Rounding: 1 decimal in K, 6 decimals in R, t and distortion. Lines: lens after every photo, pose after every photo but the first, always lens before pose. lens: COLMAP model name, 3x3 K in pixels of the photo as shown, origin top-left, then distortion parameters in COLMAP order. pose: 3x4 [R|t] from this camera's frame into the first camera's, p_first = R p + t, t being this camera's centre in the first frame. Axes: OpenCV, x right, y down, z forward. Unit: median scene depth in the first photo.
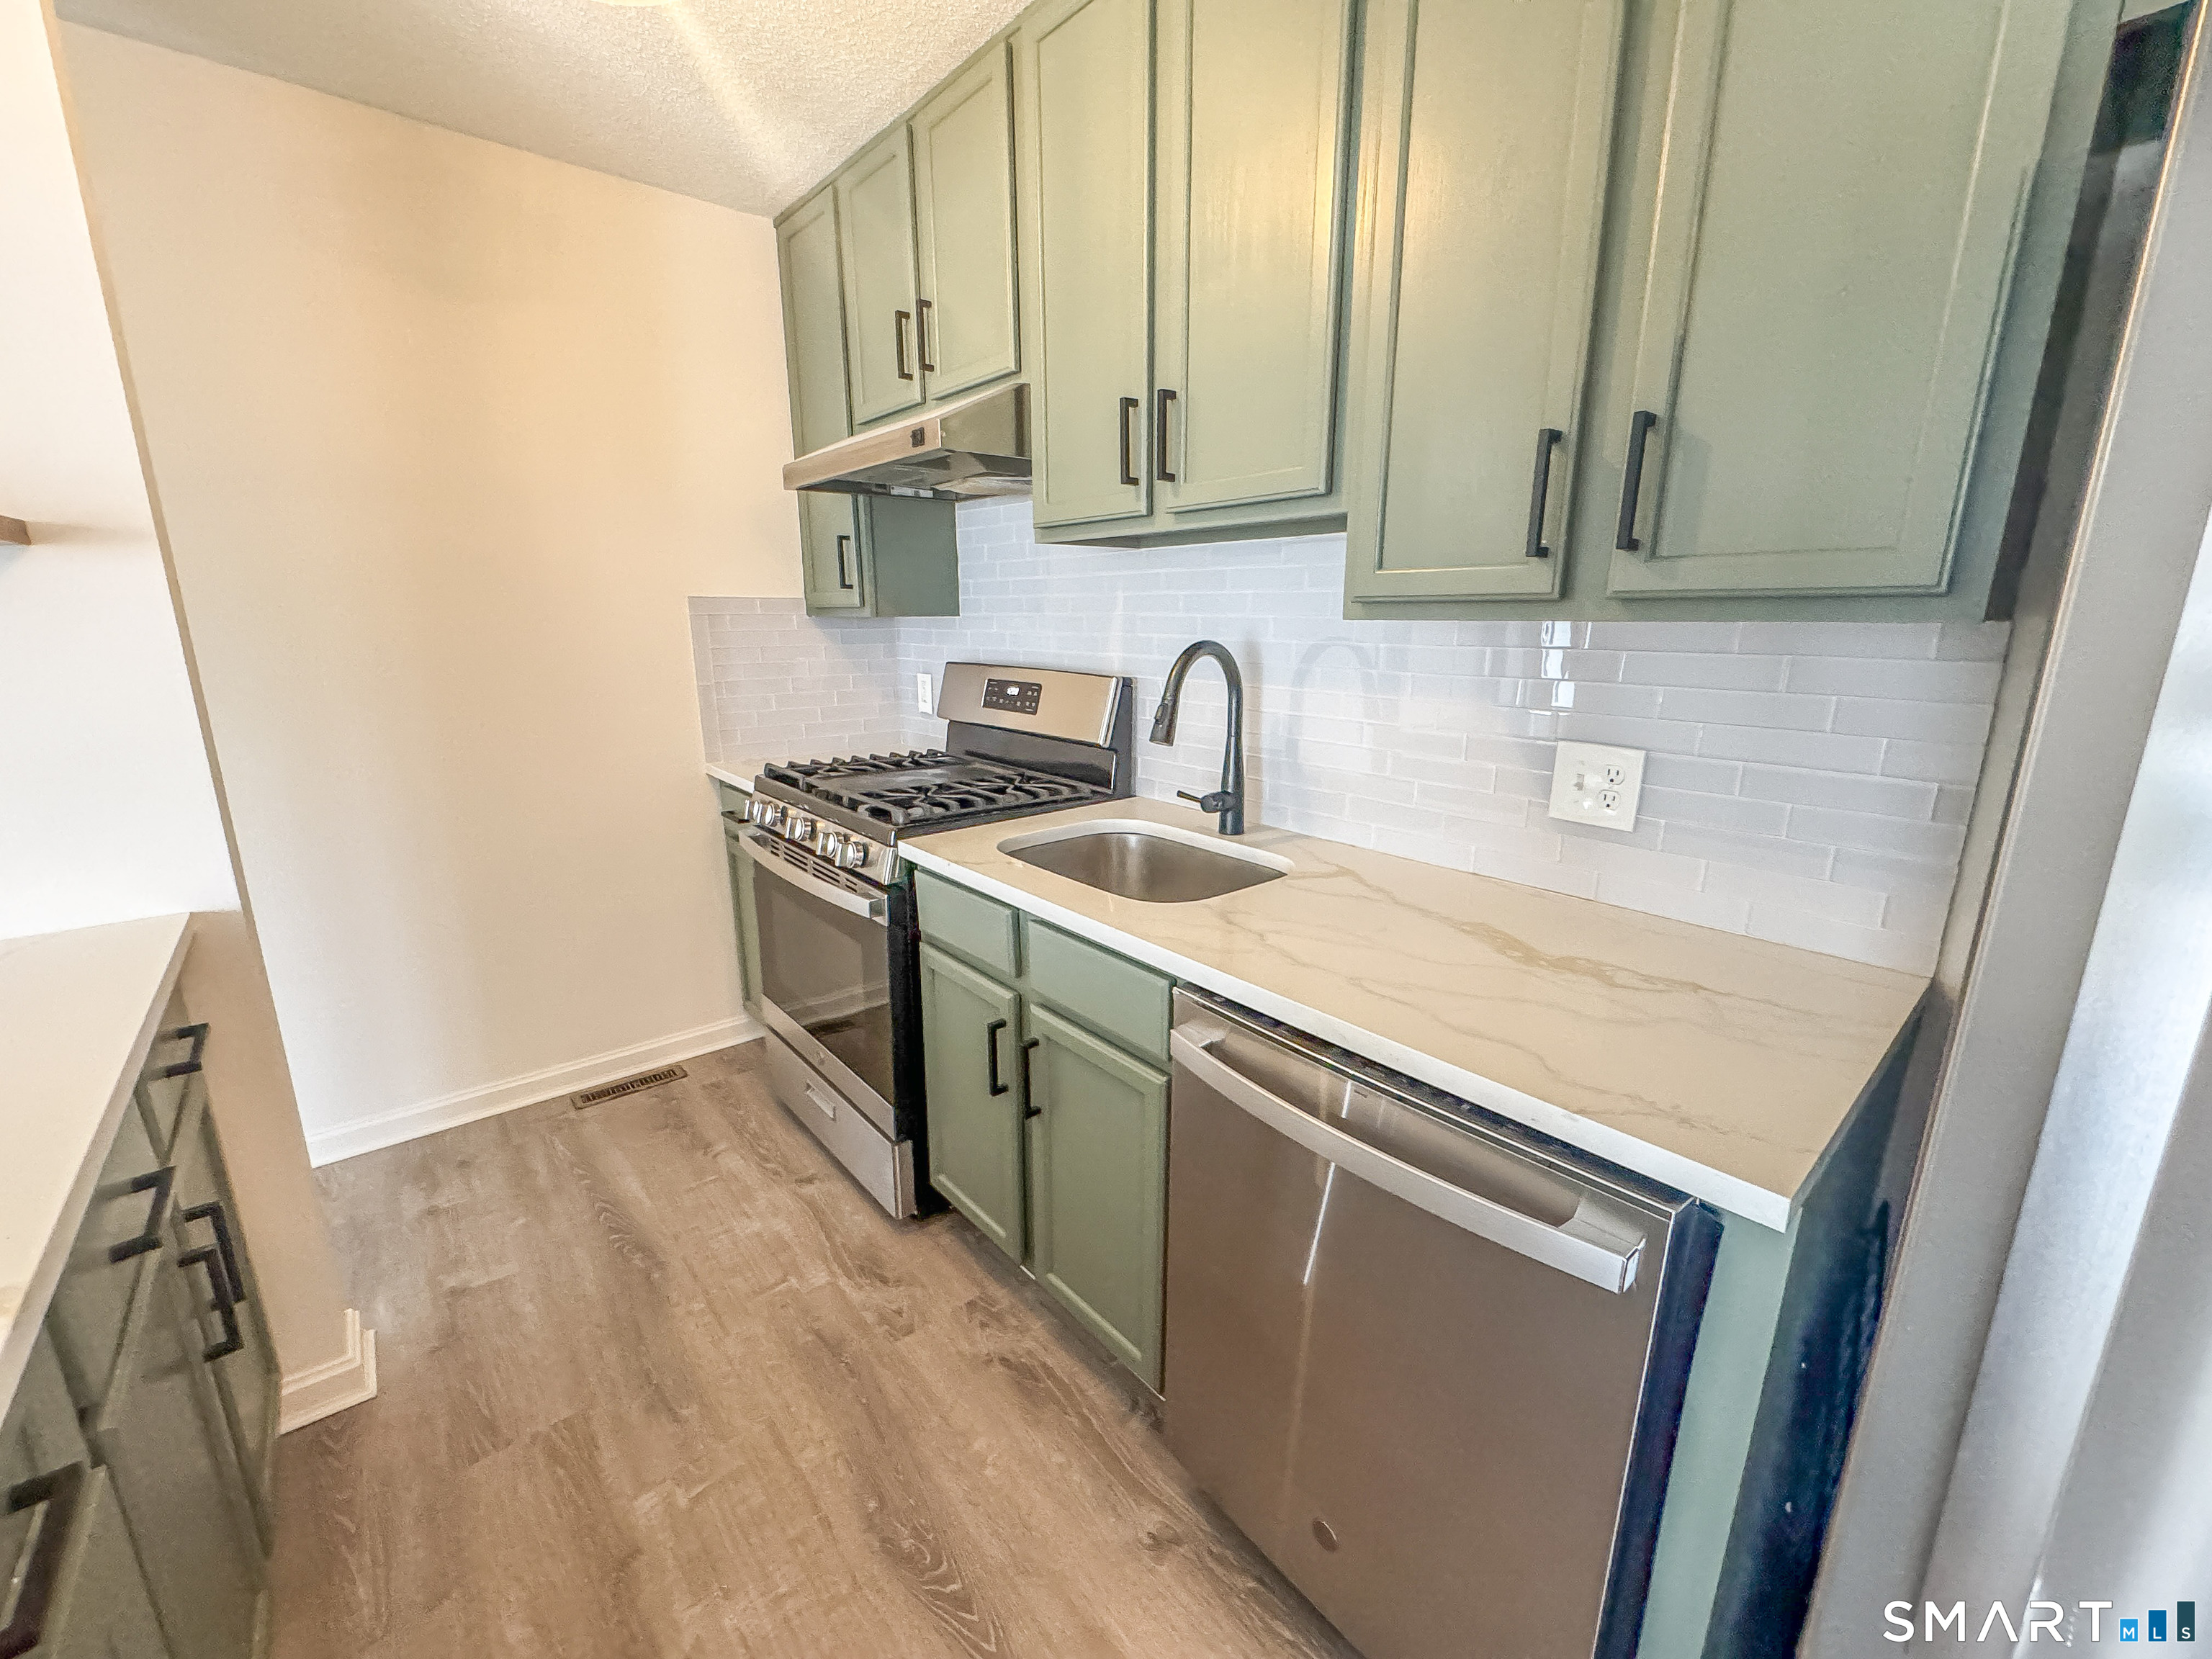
lens RADIAL K [[885.3, 0, 1108.5], [0, 885.3, 840.5], [0, 0, 1]] dist [-0.011868, -0.000017]
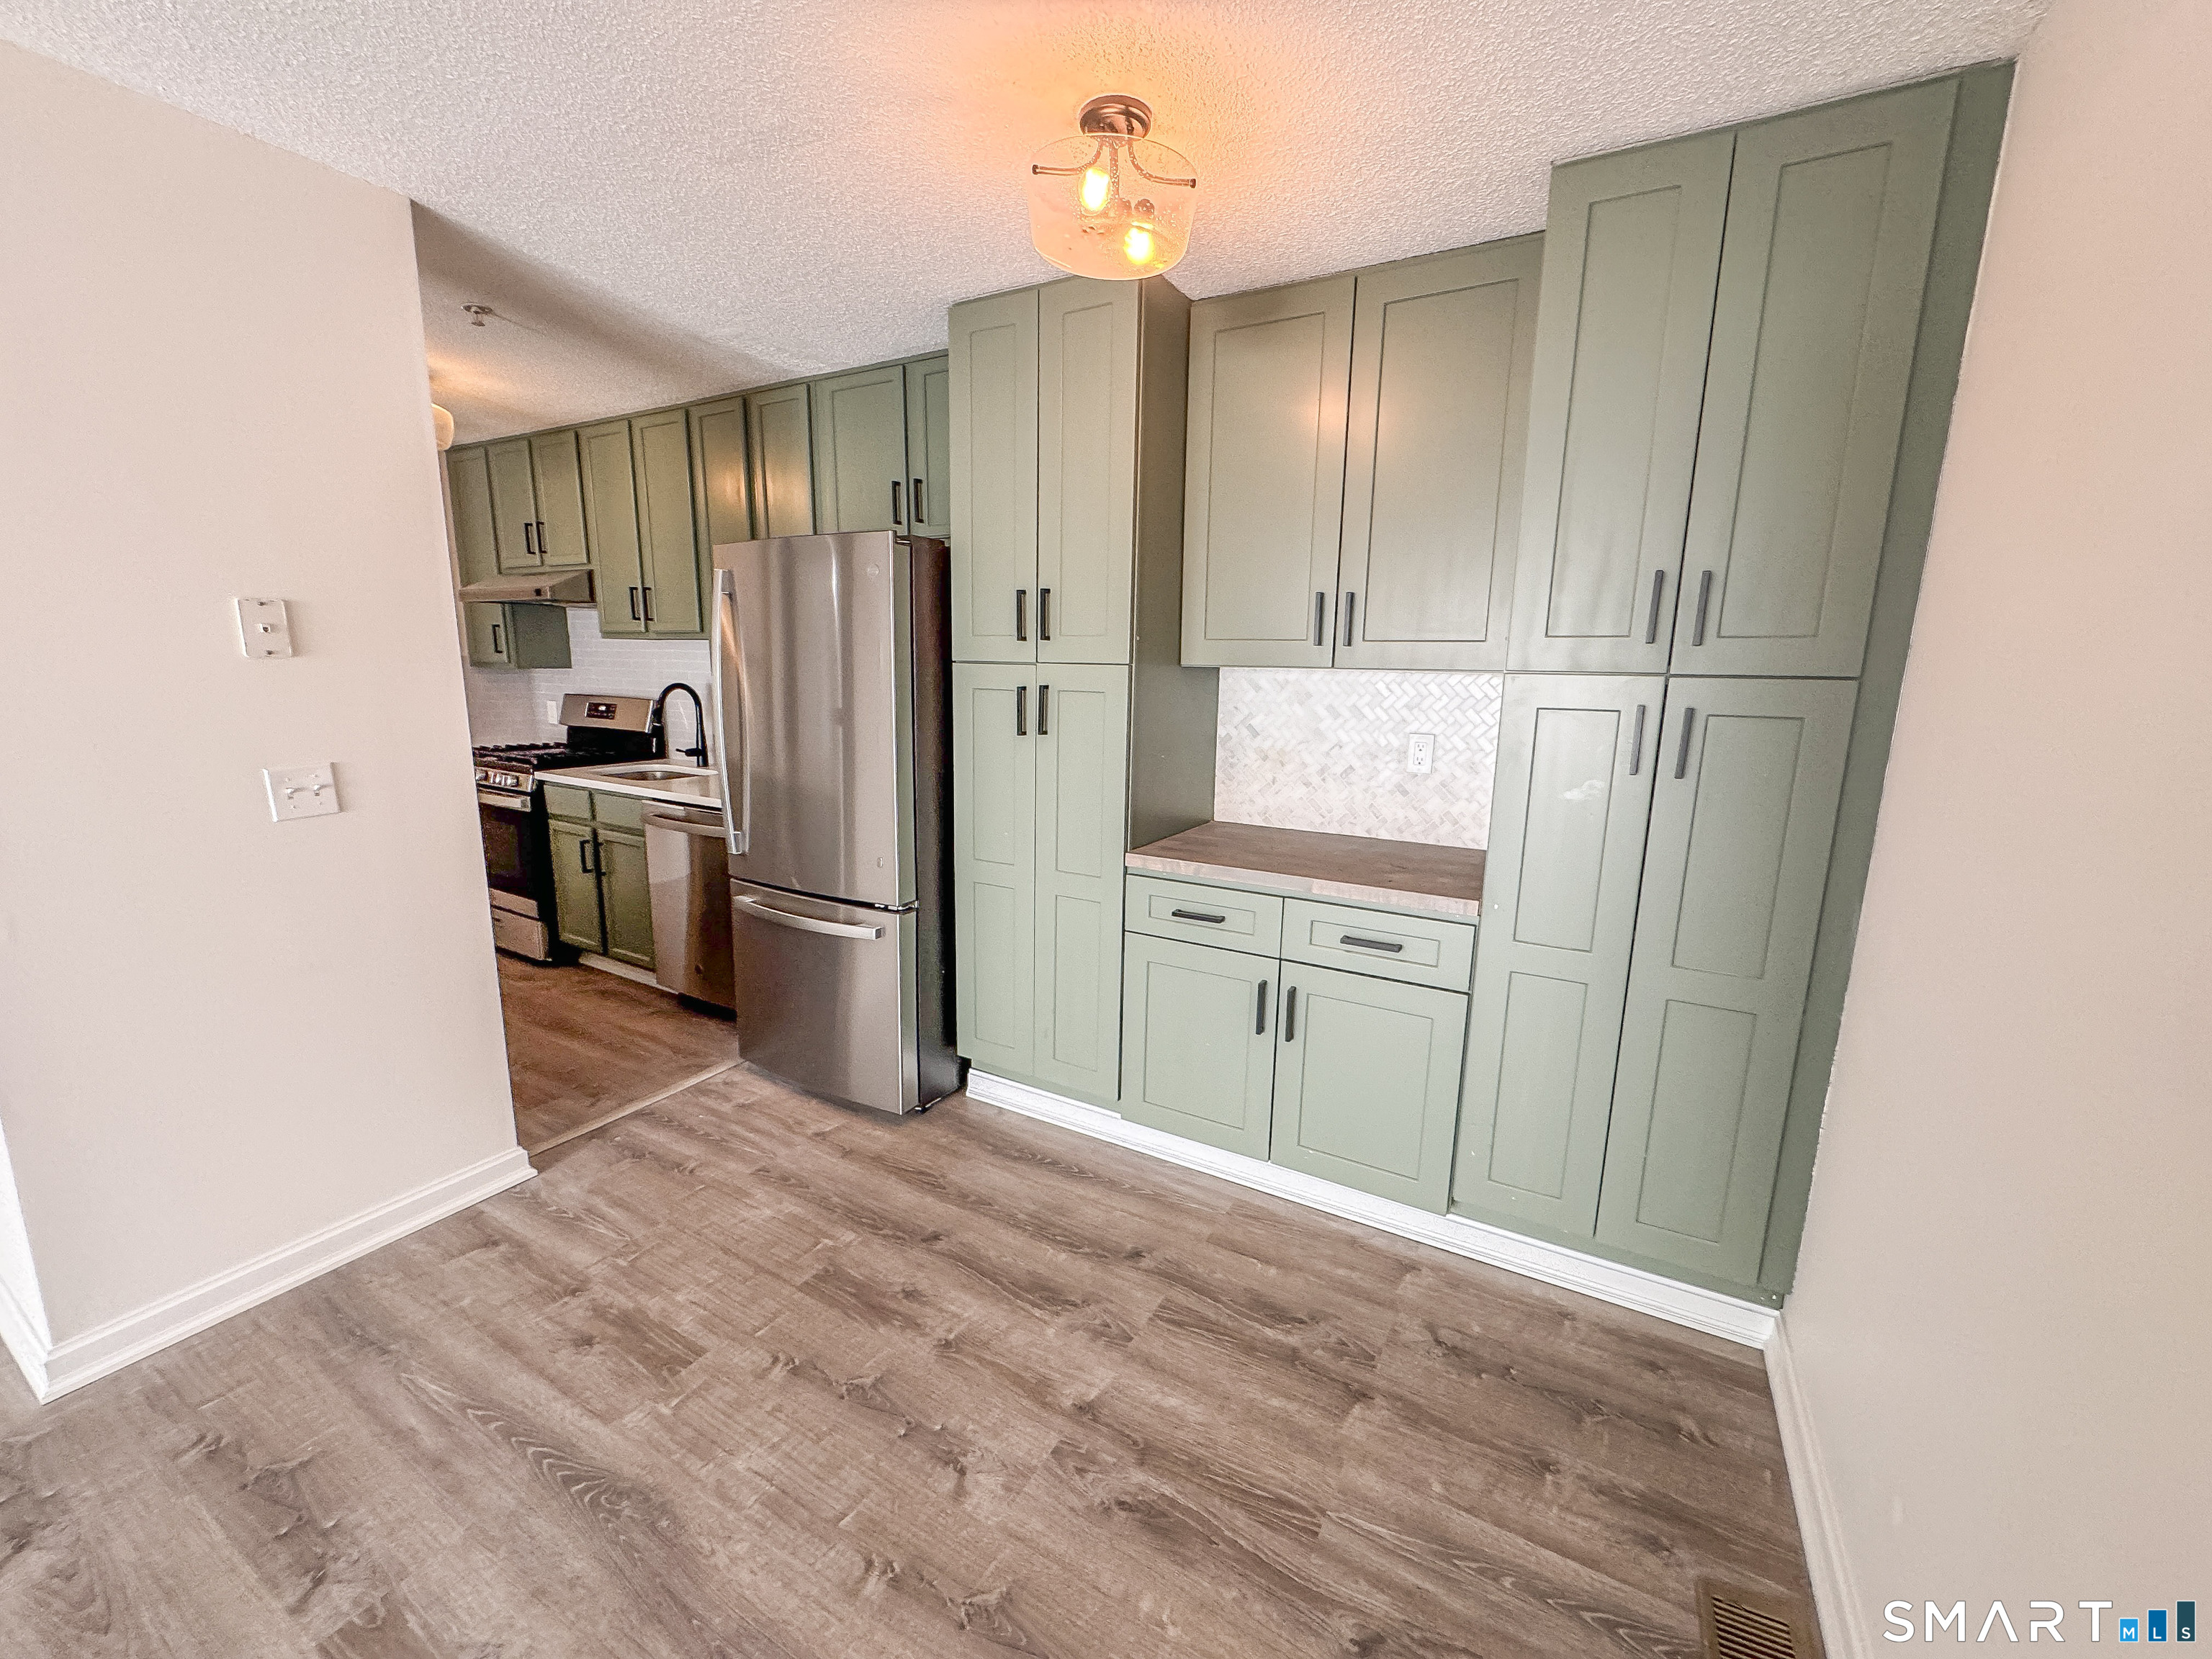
lens RADIAL K [[885.3, 0, 1104.5], [0, 885.3, 832.2], [0, 0, 1]] dist [-0.011868, -0.000017]
pose [[0.944866, -0.048842, 0.323795, 0.367358], [0.066274, 0.996873, -0.043026, 0.322556], [-0.320681, 0.062113, 0.945148, -1.449707]]
